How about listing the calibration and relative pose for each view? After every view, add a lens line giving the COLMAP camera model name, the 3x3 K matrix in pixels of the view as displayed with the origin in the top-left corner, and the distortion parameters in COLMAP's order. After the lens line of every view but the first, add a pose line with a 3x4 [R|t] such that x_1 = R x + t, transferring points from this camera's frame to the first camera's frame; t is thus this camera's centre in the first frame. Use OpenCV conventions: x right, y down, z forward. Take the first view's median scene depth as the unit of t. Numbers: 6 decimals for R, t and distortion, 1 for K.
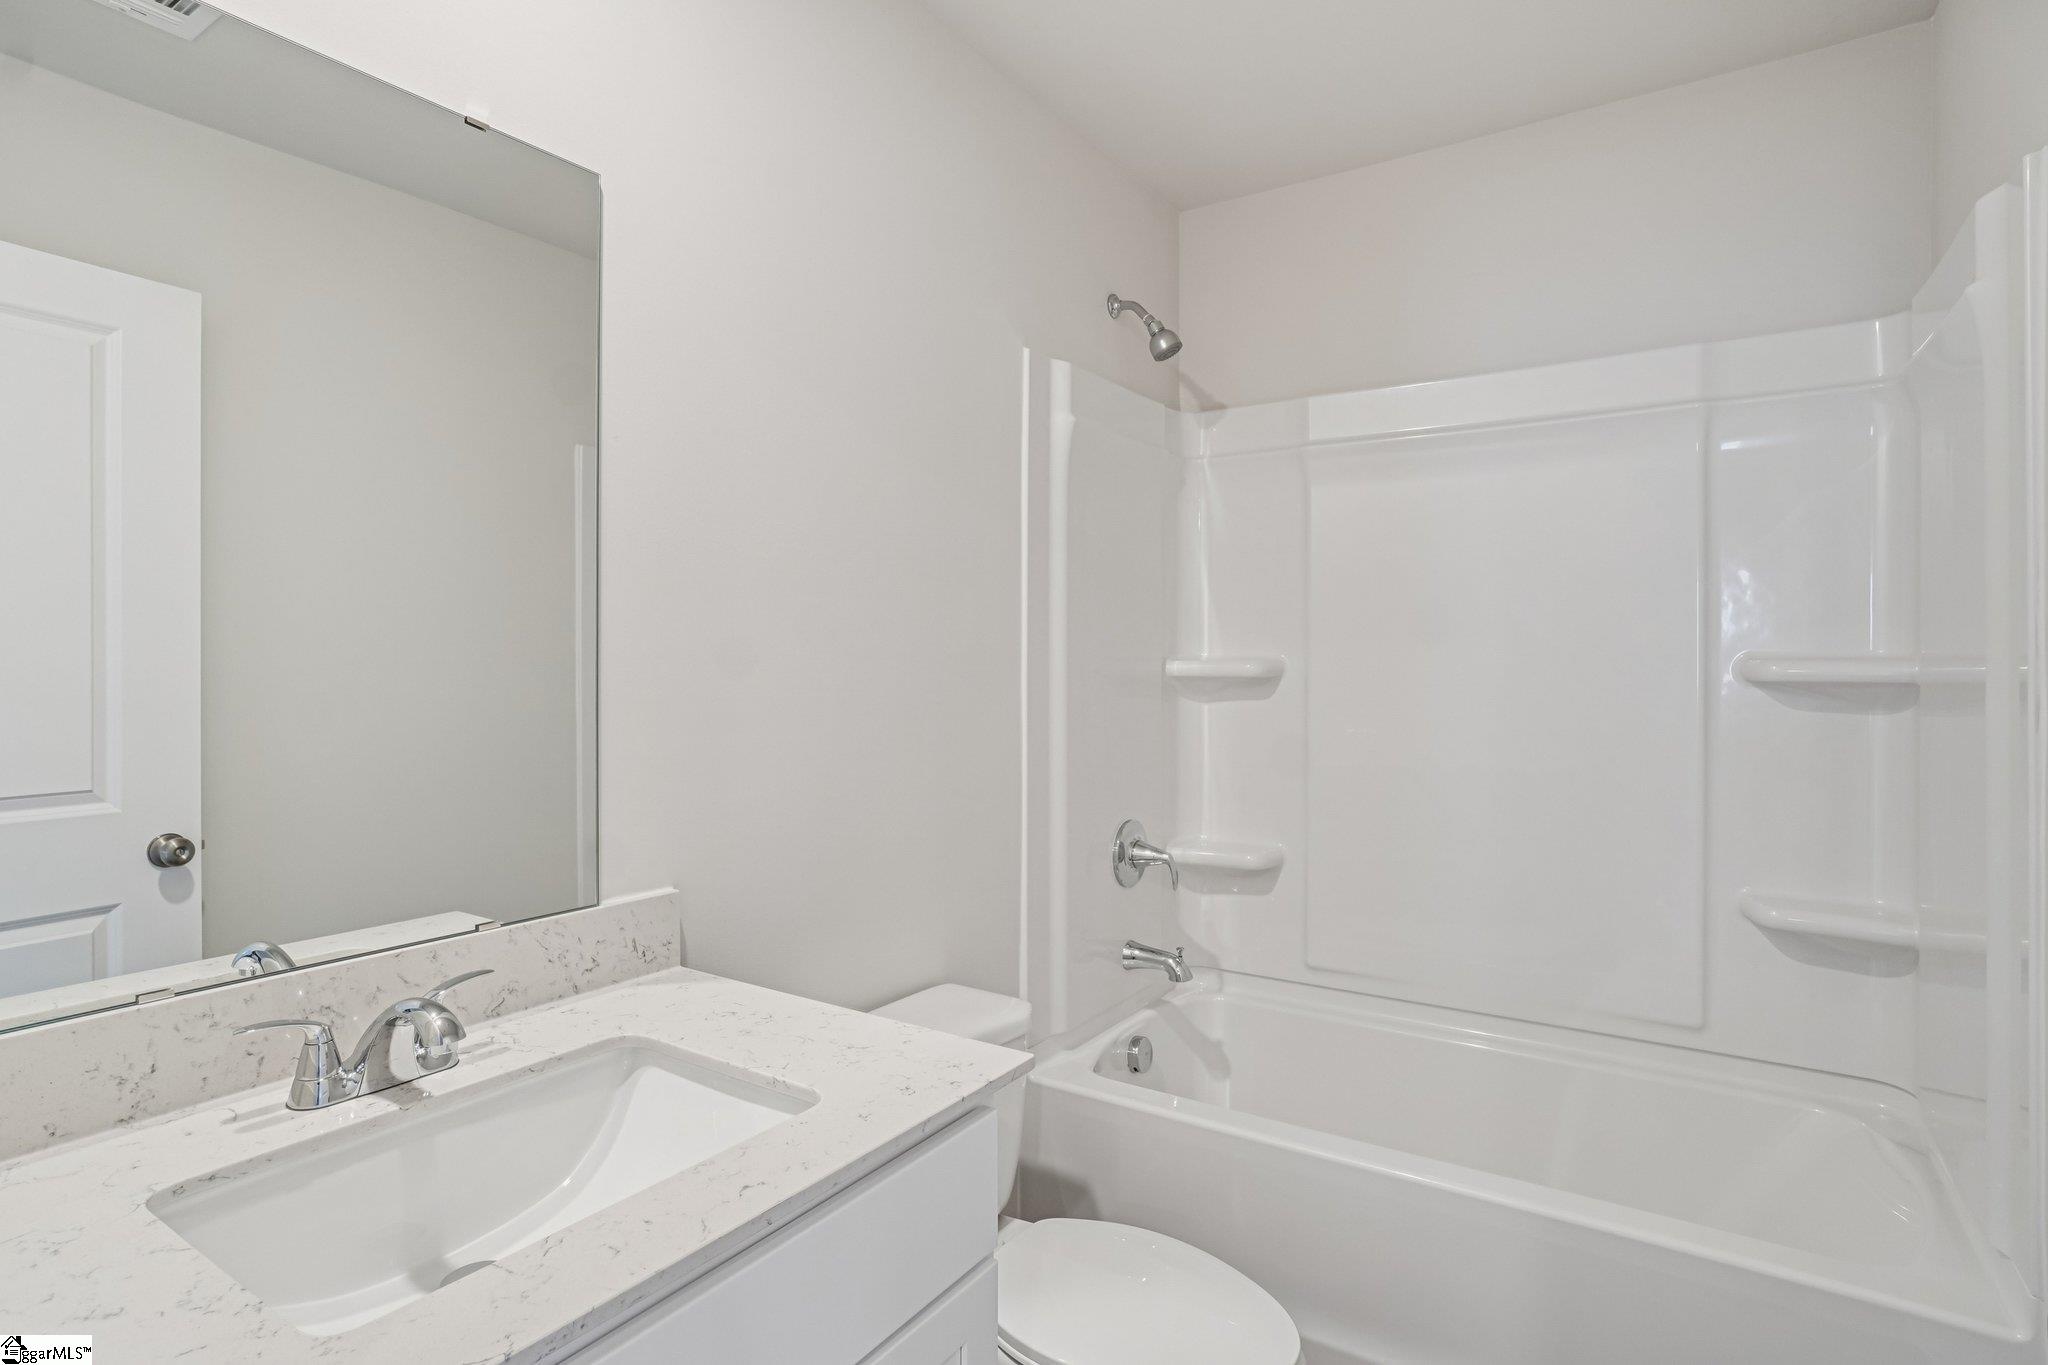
lens RADIAL K [[1056.3, 0, 1007.3], [0, 1056.3, 655.8], [0, 0, 1]] dist [-0.043875, 0.021267]
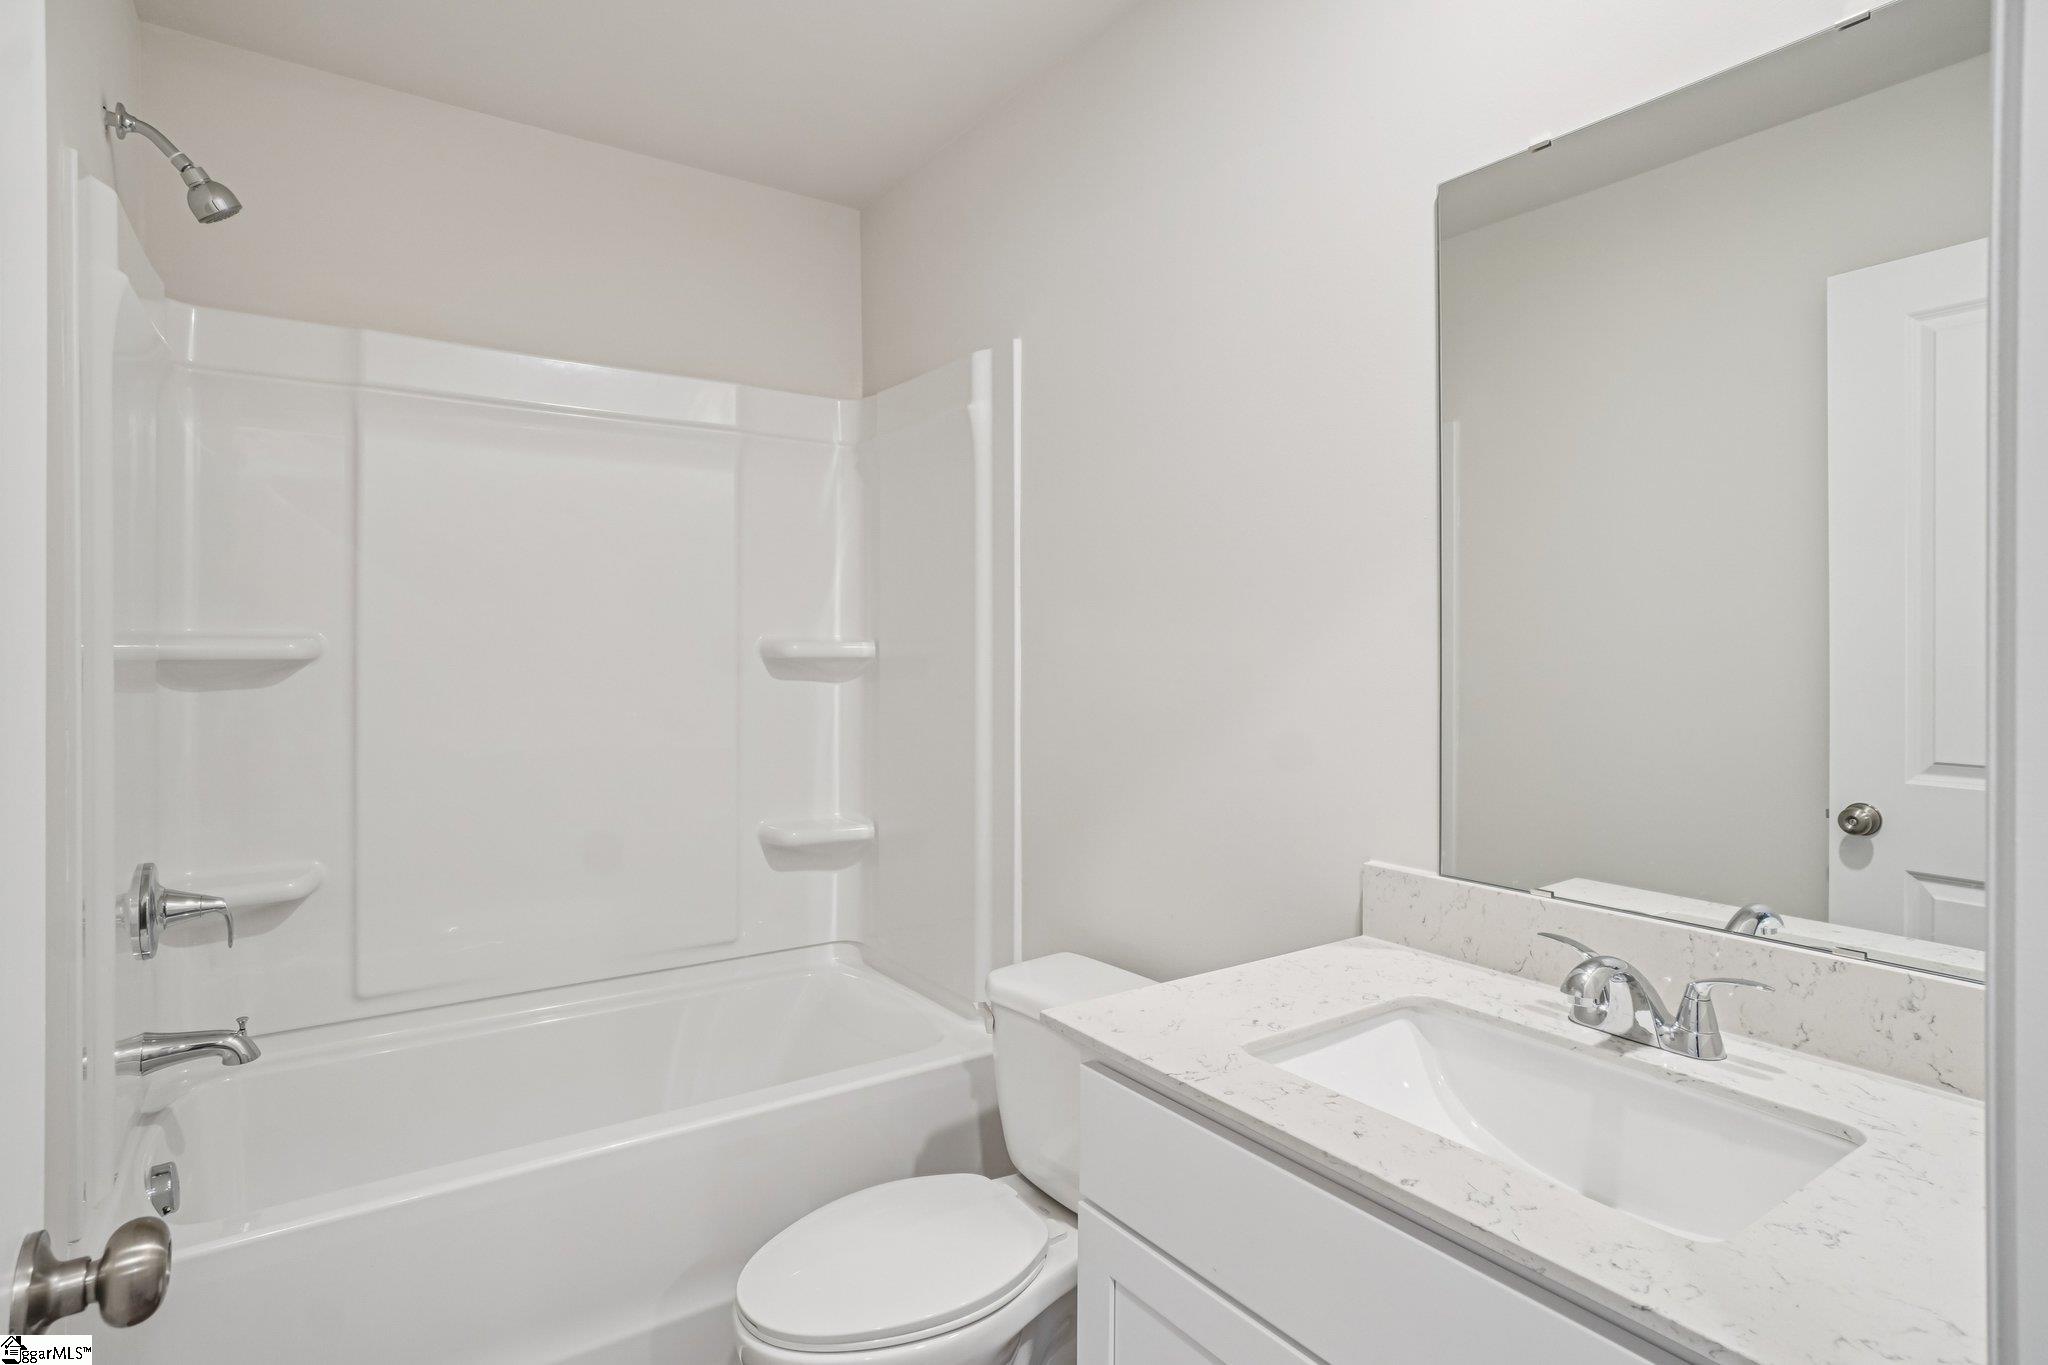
lens RADIAL K [[1056.3, 0, 1007.3], [0, 1056.3, 655.8], [0, 0, 1]] dist [-0.043875, 0.021267]
pose [[0.353036, -0.005989, 0.935590, -0.335381], [-0.012308, 0.999863, 0.011045, 0.002041], [-0.935529, -0.015414, 0.352914, 0.227035]]
